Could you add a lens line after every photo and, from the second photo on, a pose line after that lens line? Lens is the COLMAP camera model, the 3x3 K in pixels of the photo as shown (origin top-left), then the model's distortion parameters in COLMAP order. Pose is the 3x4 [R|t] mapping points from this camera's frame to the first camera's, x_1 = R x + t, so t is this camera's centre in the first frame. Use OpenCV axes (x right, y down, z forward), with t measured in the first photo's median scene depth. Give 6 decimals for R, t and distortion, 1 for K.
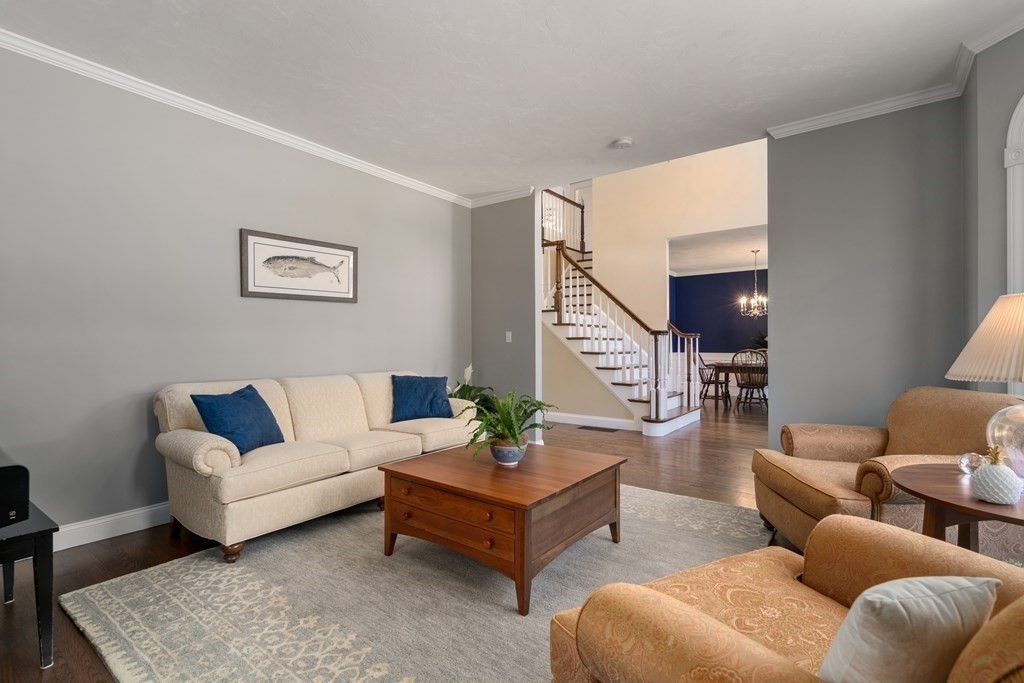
lens RADIAL K [[470.8, 0, 509.5], [0, 470.8, 338.7], [0, 0, 1]] dist [-0.001636, -0.000111]
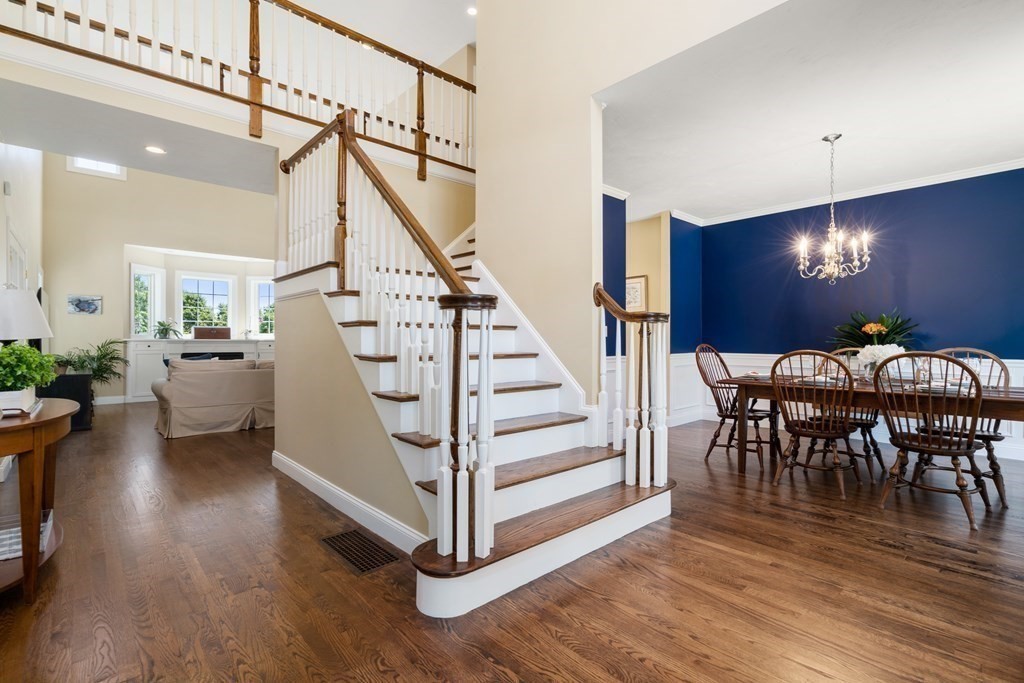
lens RADIAL K [[470.8, 0, 514.8], [0, 470.8, 341.3], [0, 0, 1]] dist [-0.001636, -0.000111]
pose [[0.983896, -0.001329, -0.178735, 0.341755], [0.002889, 0.999960, 0.008465, 0.011788], [0.178716, -0.008845, 0.983861, 0.557613]]
